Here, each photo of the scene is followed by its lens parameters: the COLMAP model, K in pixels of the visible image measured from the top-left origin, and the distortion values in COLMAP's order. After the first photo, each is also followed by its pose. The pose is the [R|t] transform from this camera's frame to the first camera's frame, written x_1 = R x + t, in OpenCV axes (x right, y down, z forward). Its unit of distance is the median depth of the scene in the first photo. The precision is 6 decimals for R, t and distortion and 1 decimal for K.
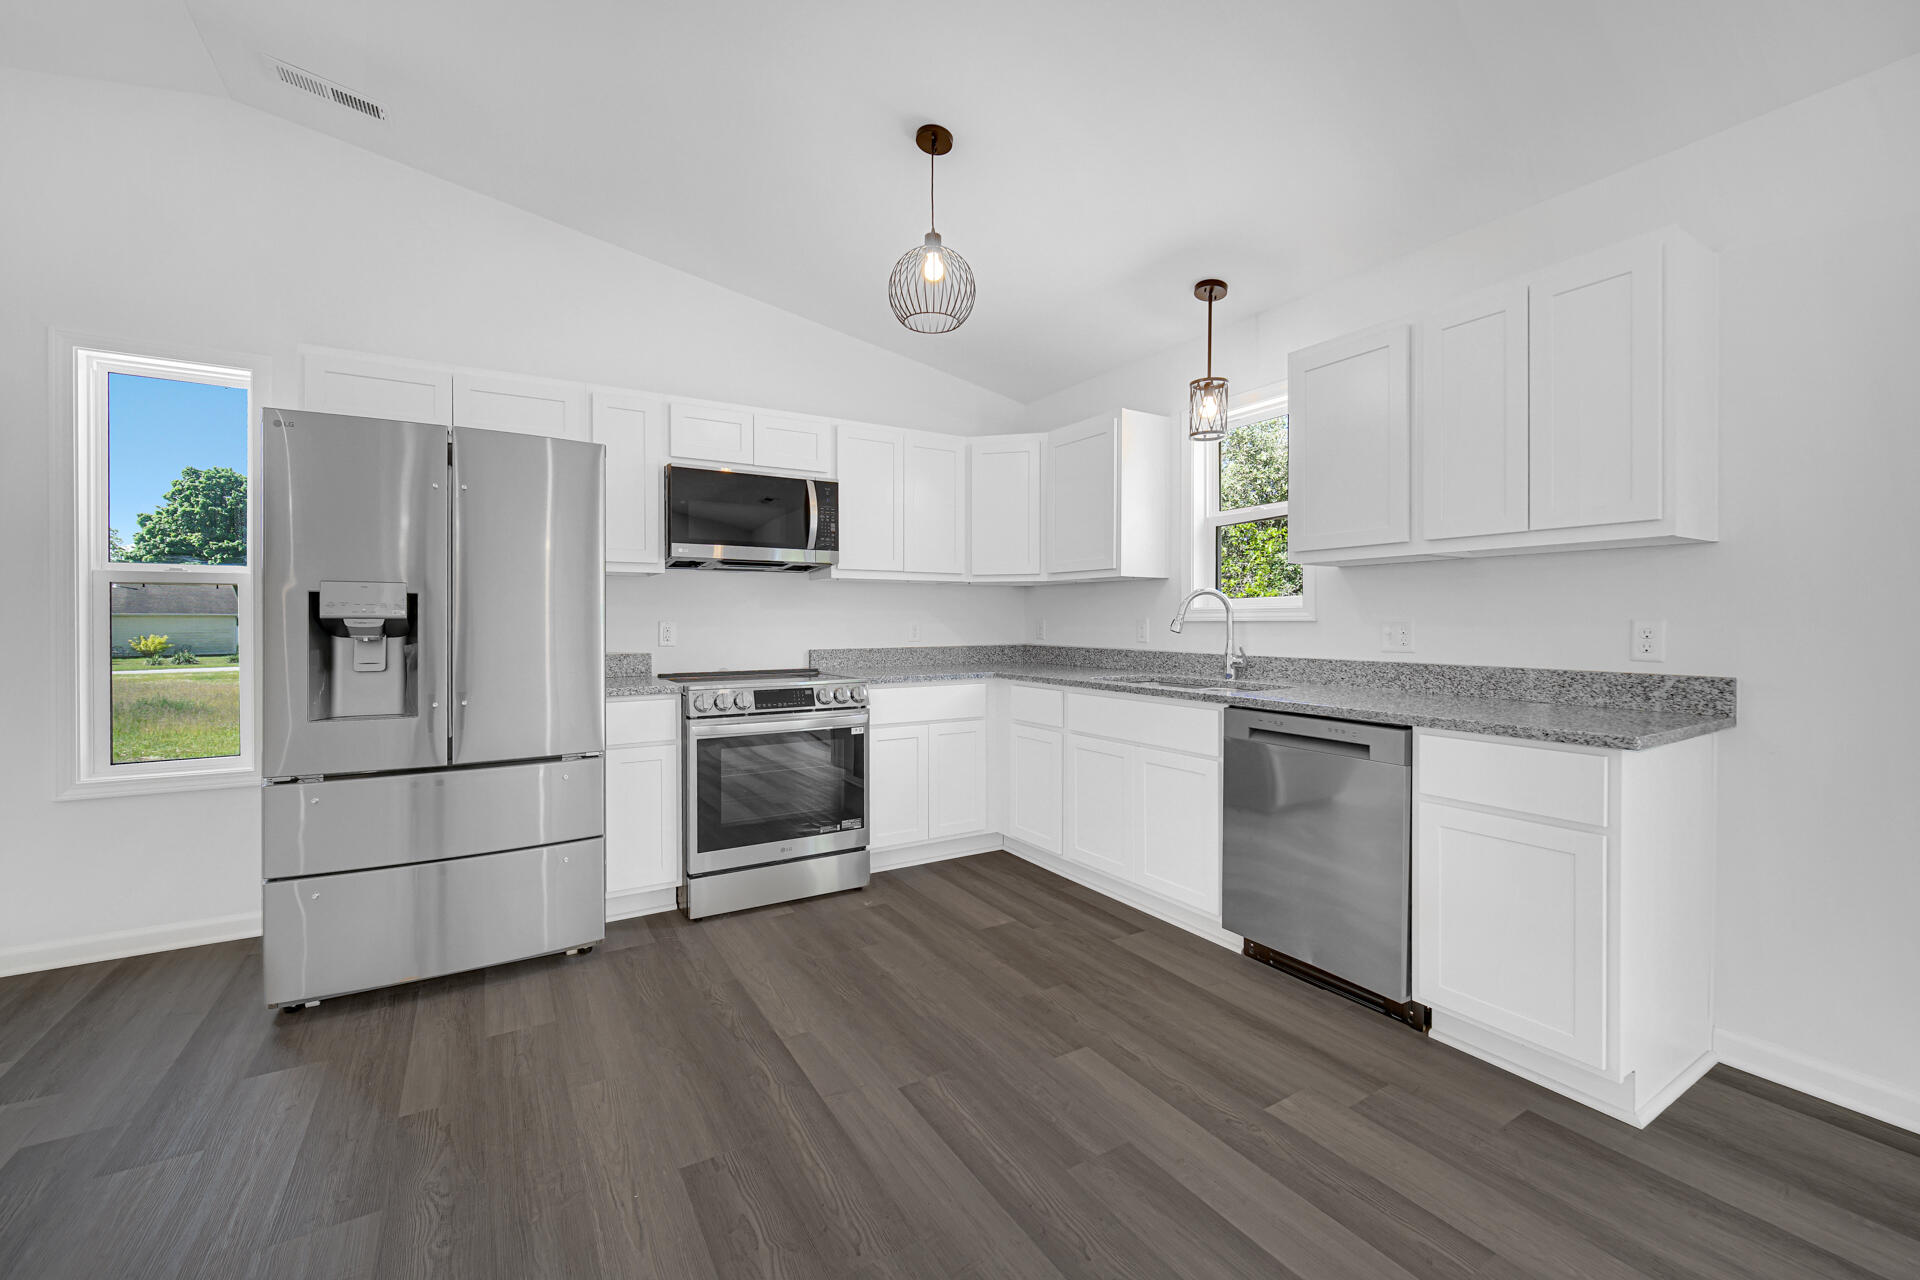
lens RADIAL K [[759.4, 0, 947.4], [0, 759.4, 632.5], [0, 0, 1]] dist [-0.004193, 0.000074]
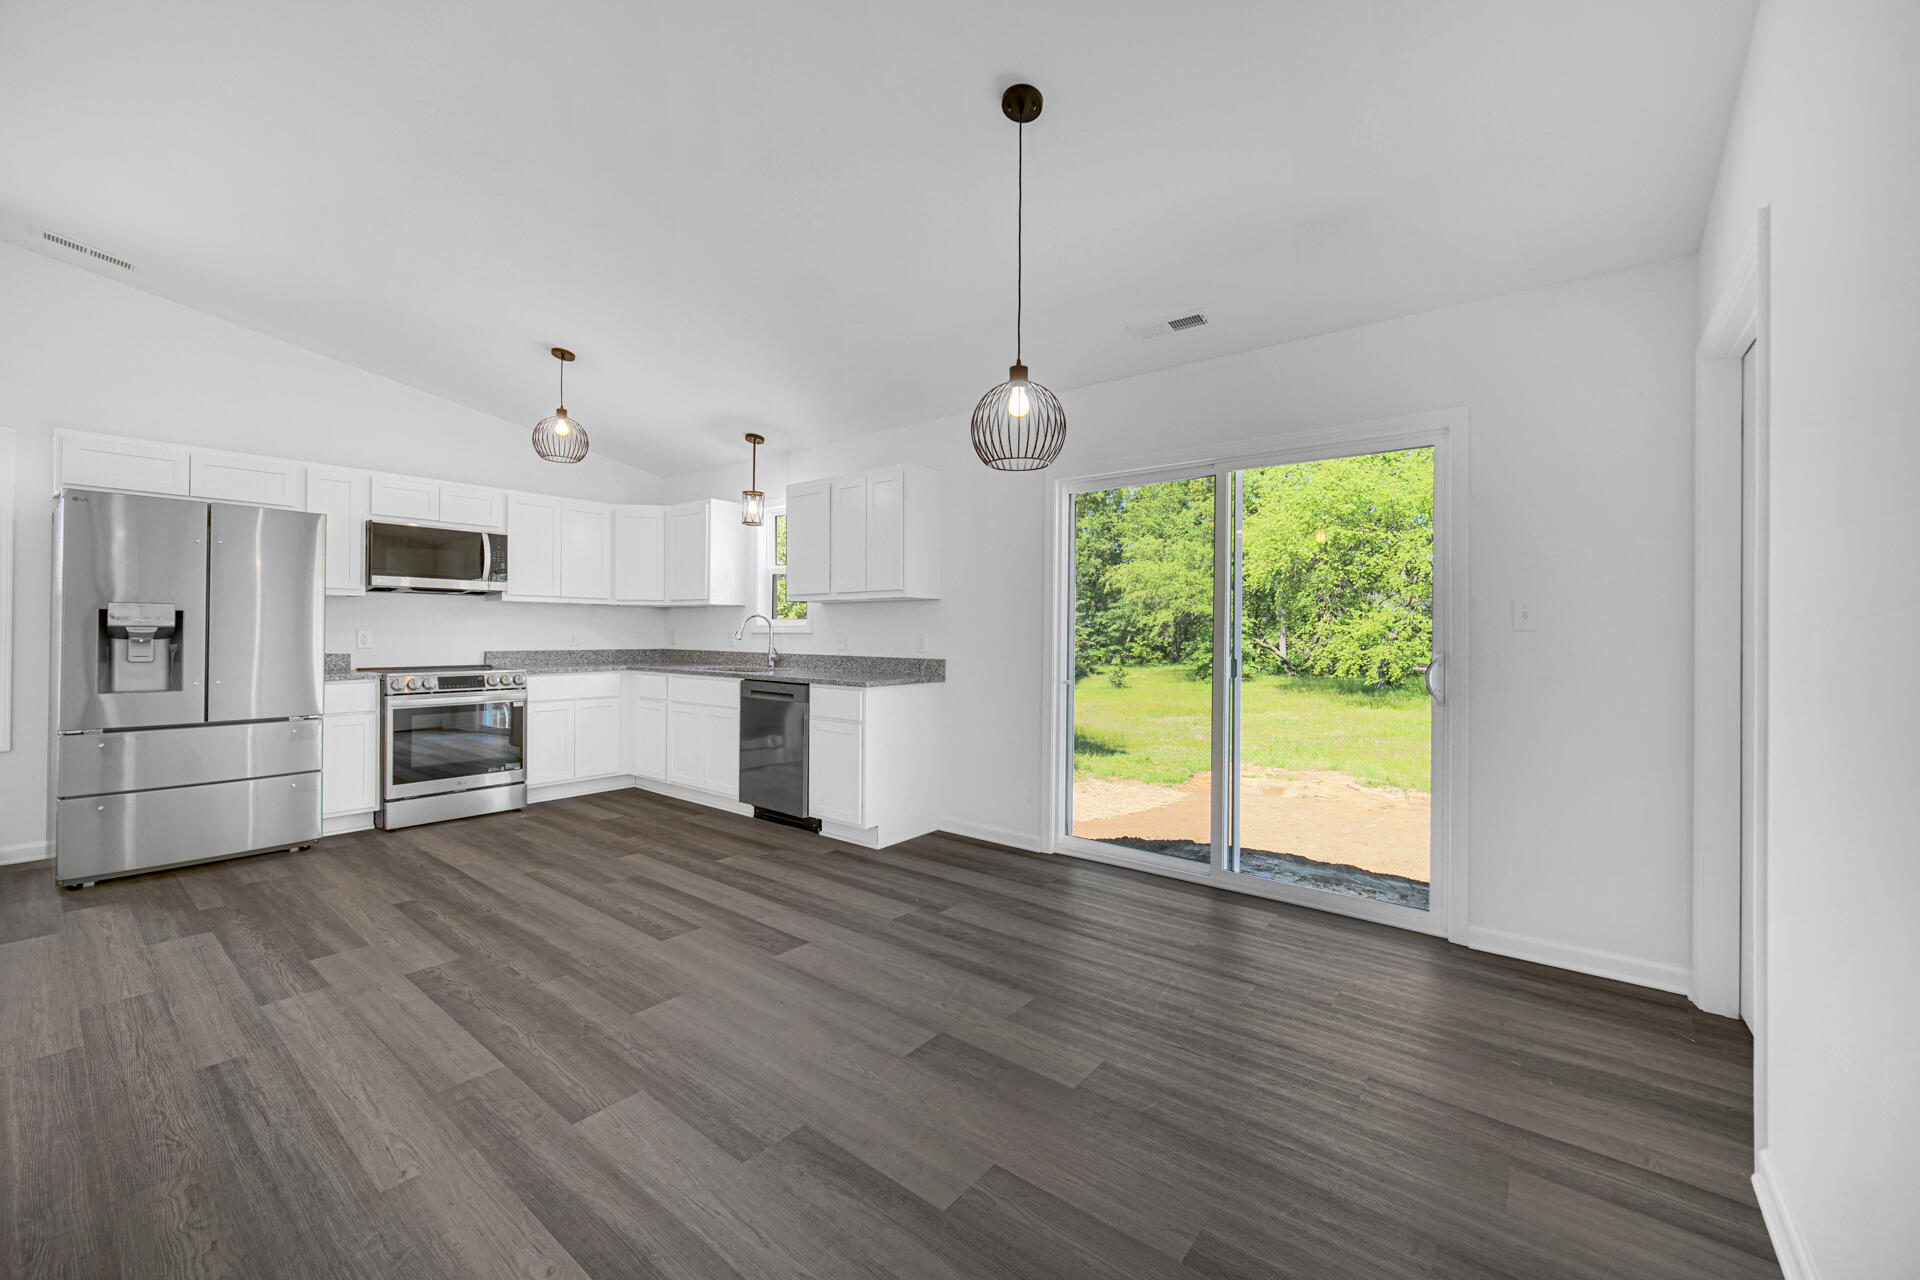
lens RADIAL K [[759.4, 0, 958.5], [0, 759.4, 635.1], [0, 0, 1]] dist [-0.004193, 0.000074]
pose [[0.938794, 0.006438, 0.344418, 0.206287], [-0.002323, 0.999921, -0.012358, 0.011048], [-0.344471, 0.010802, 0.938735, -0.807840]]
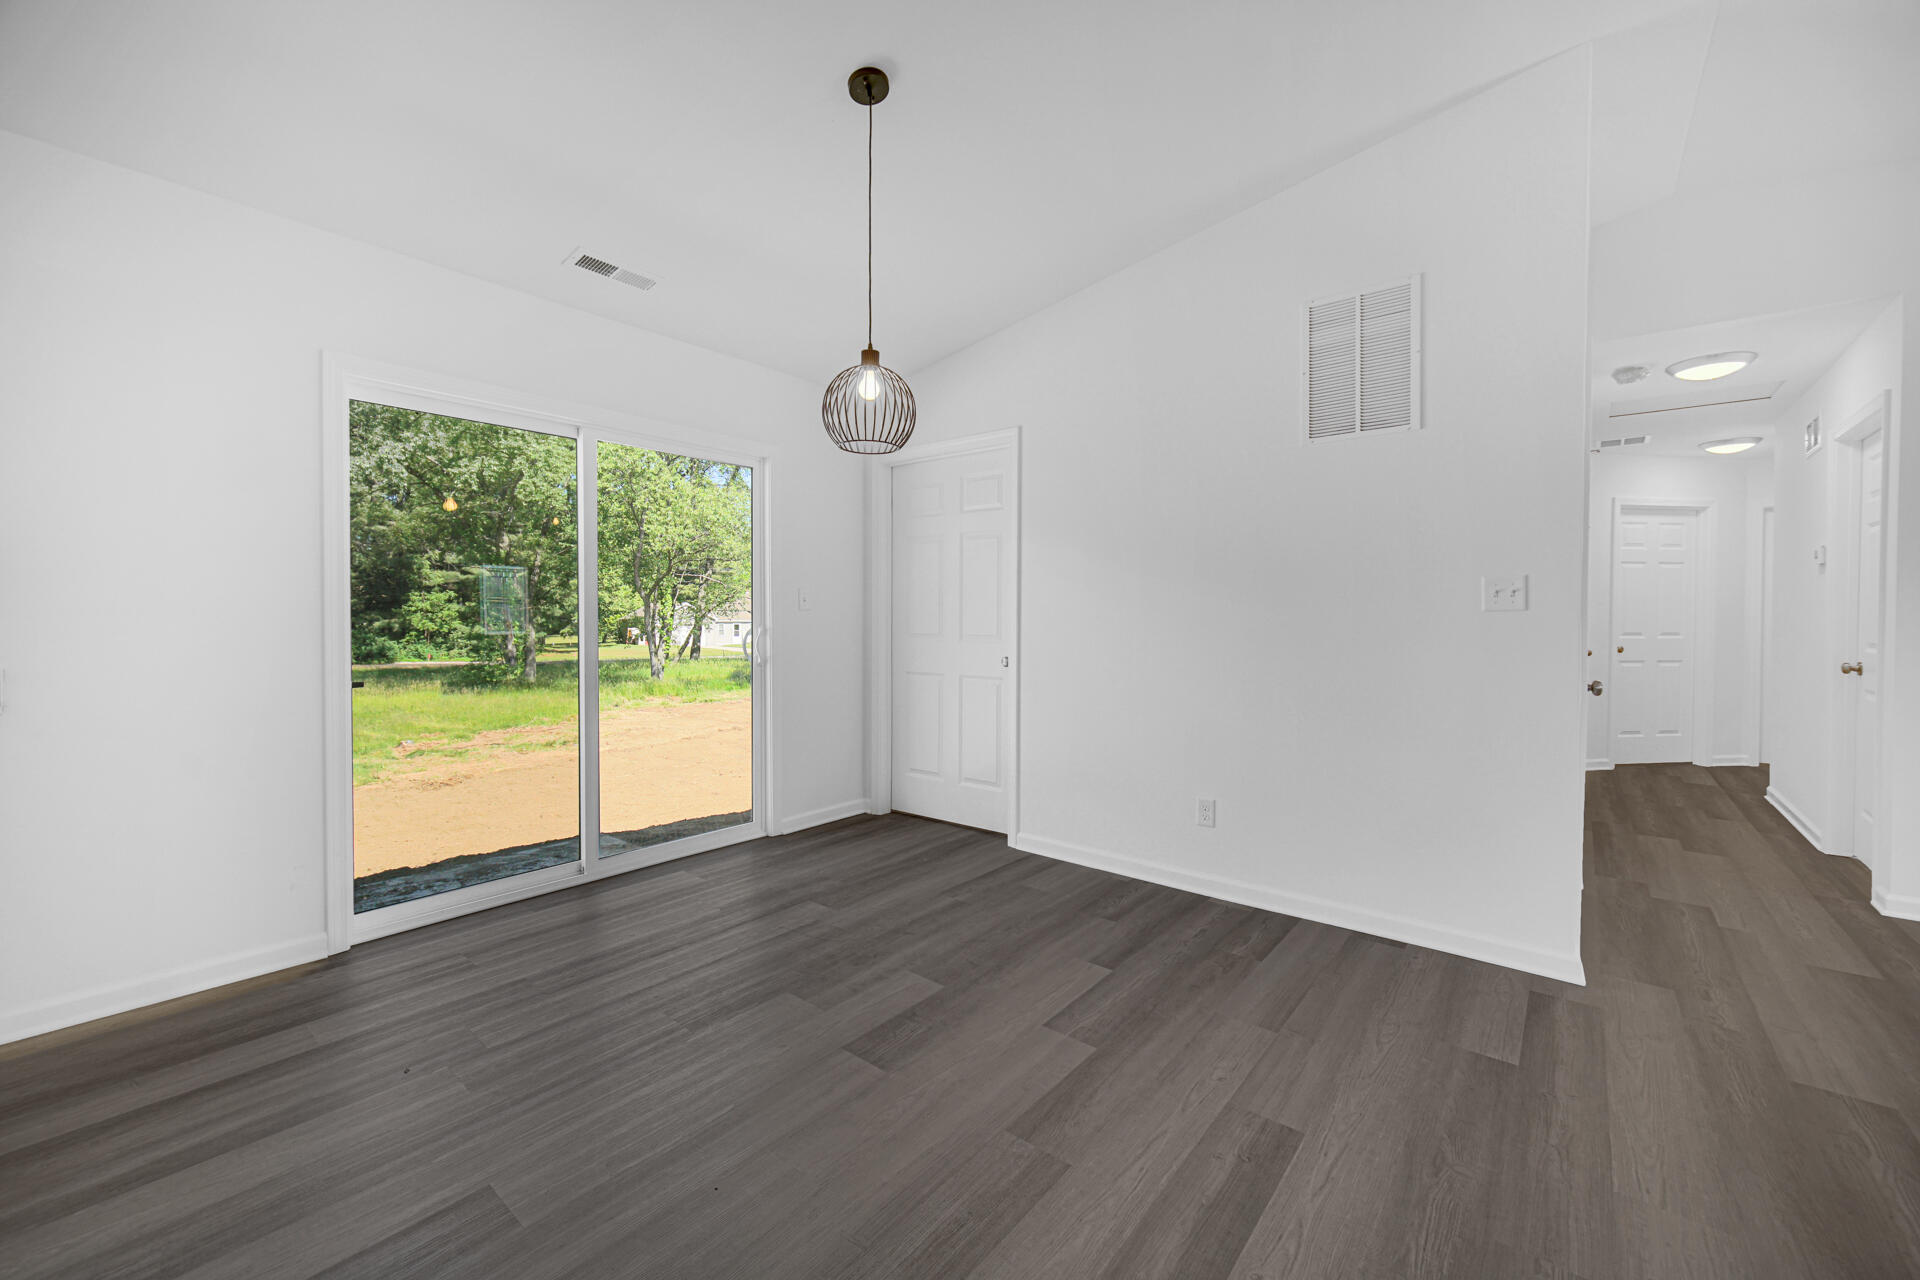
lens RADIAL K [[759.4, 0, 952.5], [0, 759.4, 628.0], [0, 0, 1]] dist [-0.004193, 0.000074]
pose [[-0.330122, -0.016548, 0.943793, -0.250683], [0.010431, 0.999721, 0.021177, -0.000917], [-0.943881, 0.016835, -0.329857, 0.082617]]
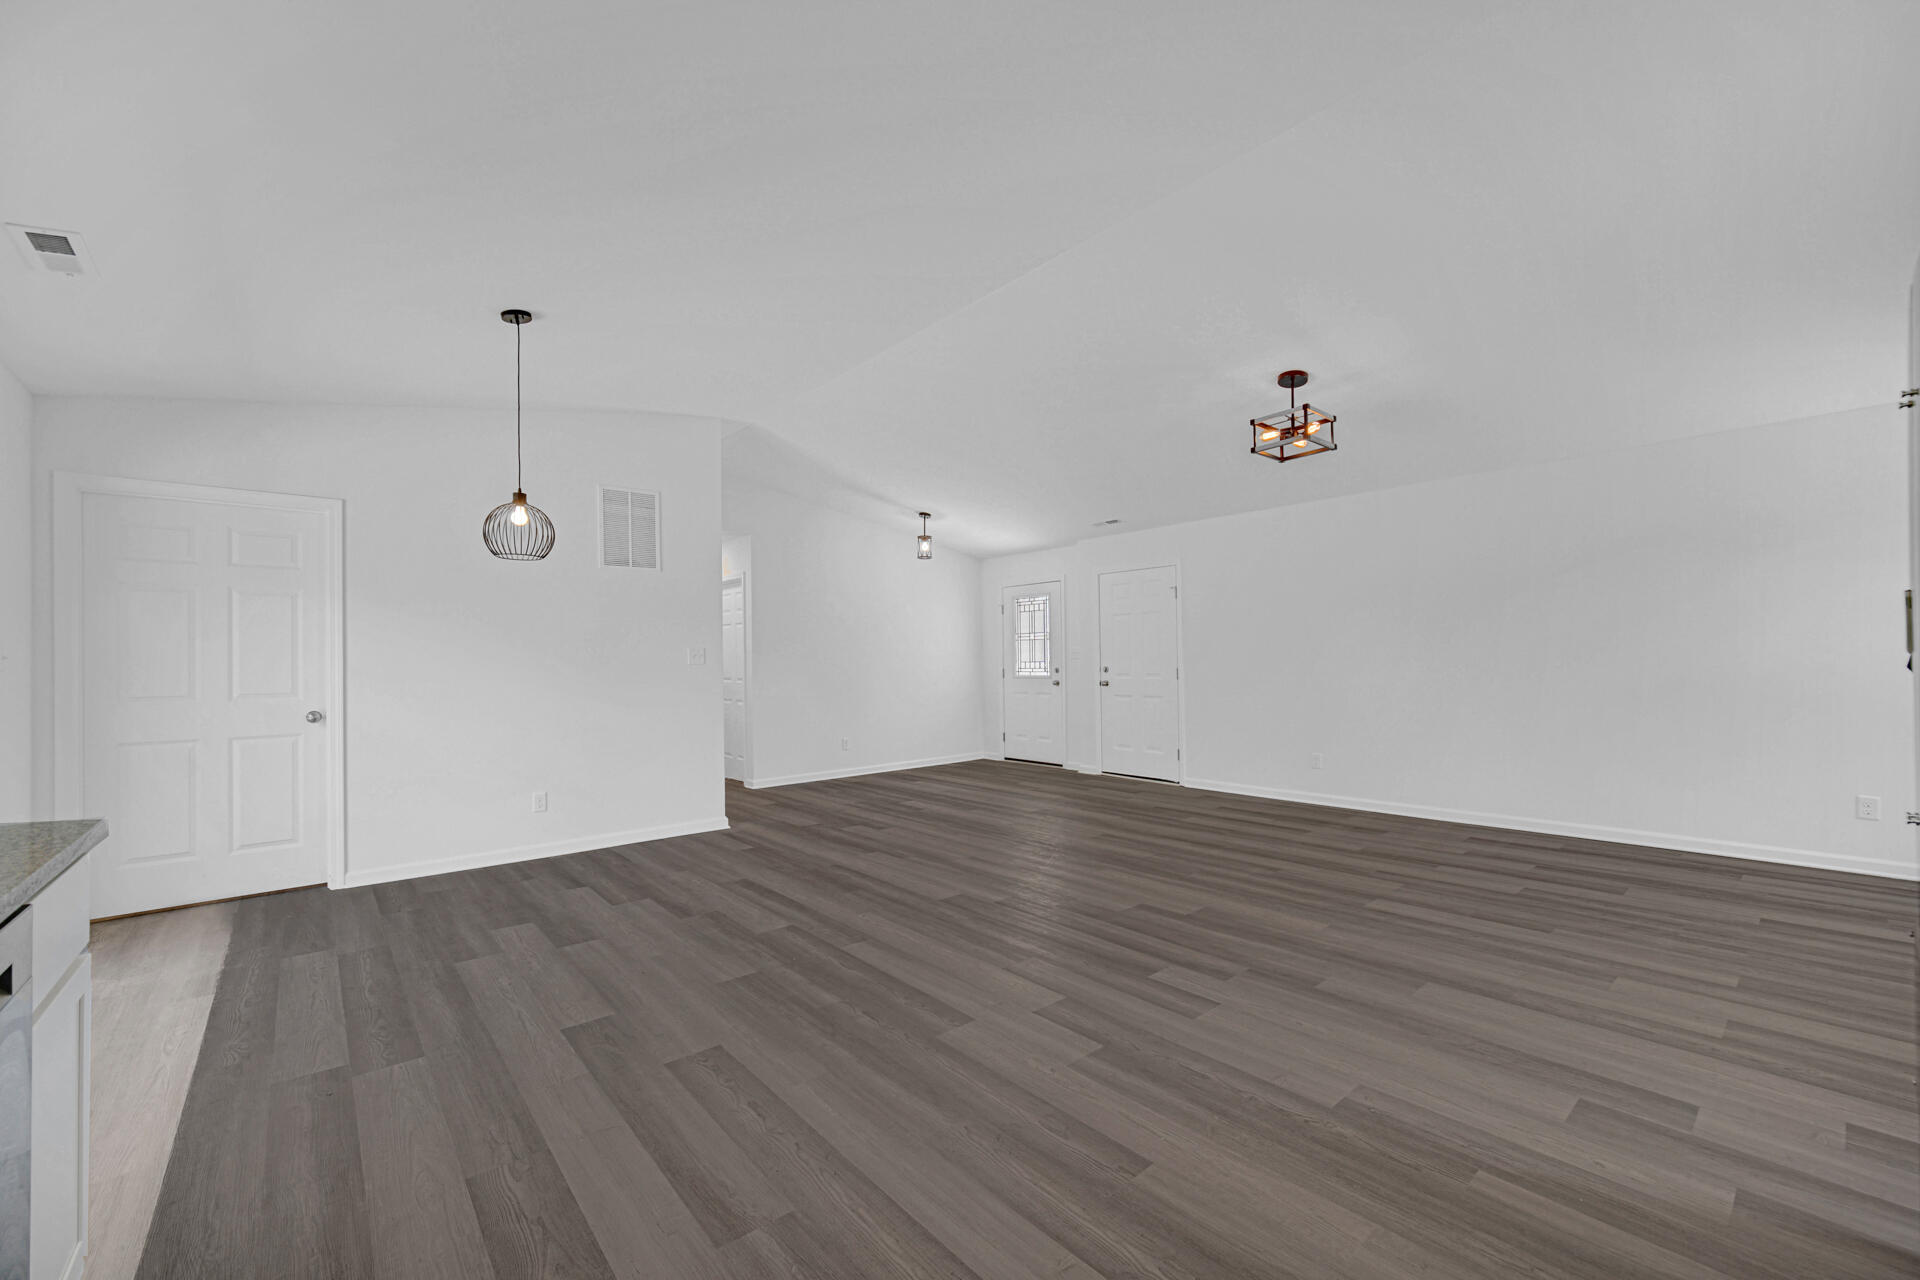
lens RADIAL K [[759.4, 0, 960.8], [0, 759.4, 648.7], [0, 0, 1]] dist [-0.004193, 0.000074]
pose [[-0.985269, 0.008869, -0.170784, 0.060462], [0.009546, 0.999950, -0.003140, -0.023013], [0.170747, -0.004724, -0.985304, 1.177109]]
